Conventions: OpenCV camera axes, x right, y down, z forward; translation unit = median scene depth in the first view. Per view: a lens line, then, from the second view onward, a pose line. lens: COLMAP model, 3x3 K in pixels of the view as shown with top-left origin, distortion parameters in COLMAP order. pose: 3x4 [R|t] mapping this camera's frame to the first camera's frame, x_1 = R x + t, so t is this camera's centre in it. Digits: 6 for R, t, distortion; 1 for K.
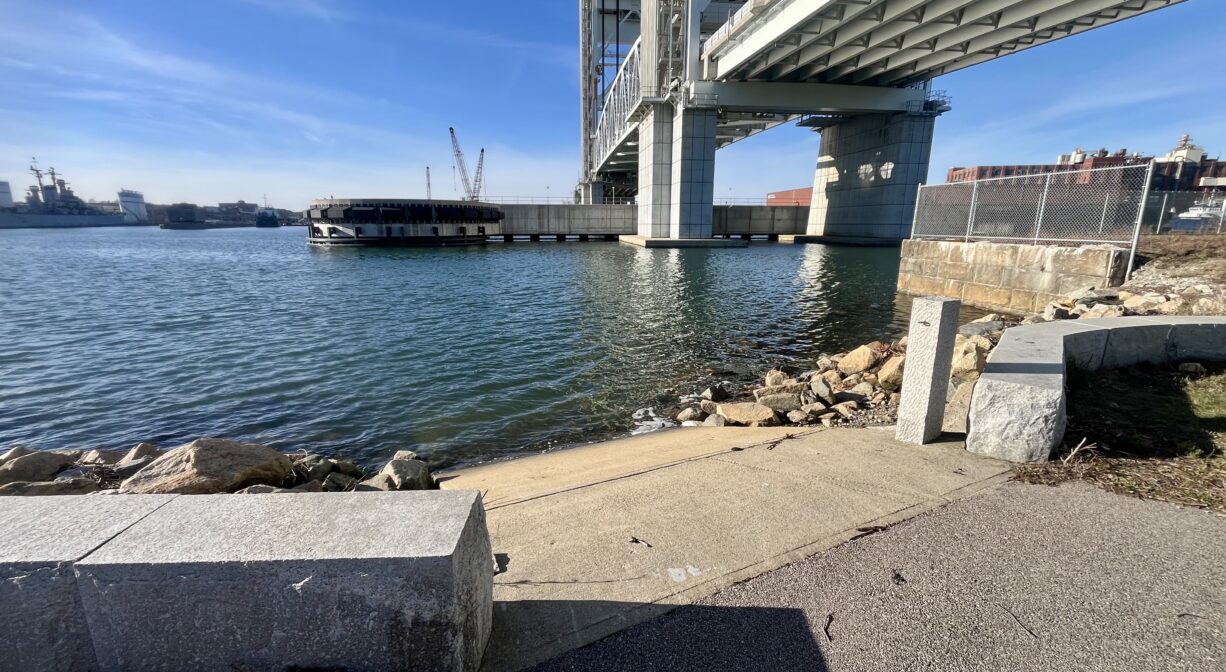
lens RADIAL K [[499.9, 0, 611.9], [0, 499.9, 337.6], [0, 0, 1]] dist [-0.003685, -0.000875]
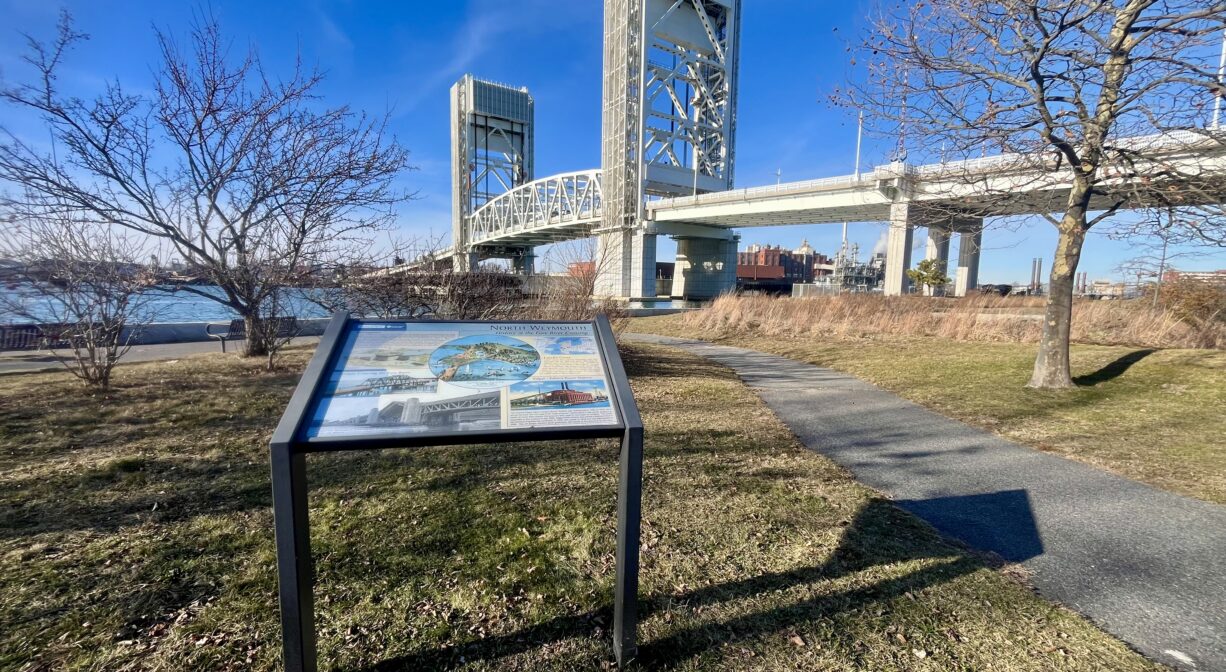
lens RADIAL K [[481.5, 0, 612.7], [0, 481.5, 340.9], [0, 0, 1]] dist [-0.001353, -0.000019]
pose [[0.893184, -0.035500, 0.448288, -0.685802], [0.084190, 0.992454, -0.089150, 0.107930], [-0.441741, 0.117368, 0.889432, -0.501552]]
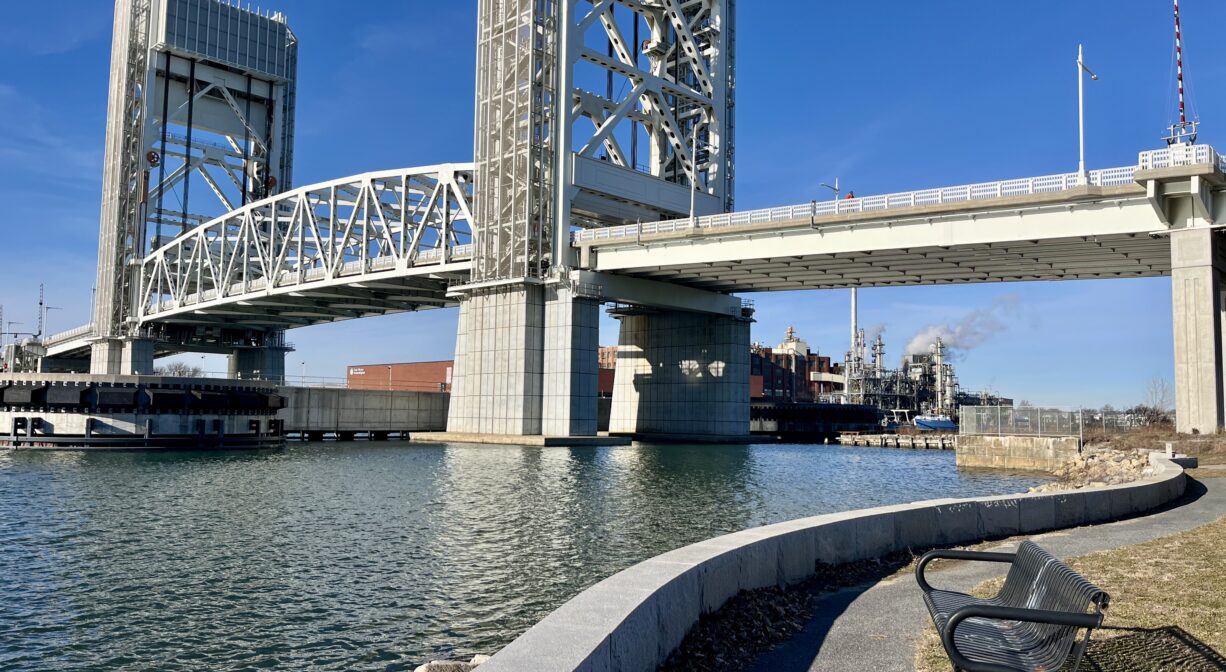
lens RADIAL K [[903.0, 0, 612.0], [0, 903.0, 343.1], [0, 0, 1]] dist [0.045868, -0.019754]
pose [[0.779740, 0.062909, 0.622935, -0.665410], [0.124395, 0.959538, -0.252610, 0.041554], [-0.613621, 0.274460, 0.740365, -0.199250]]
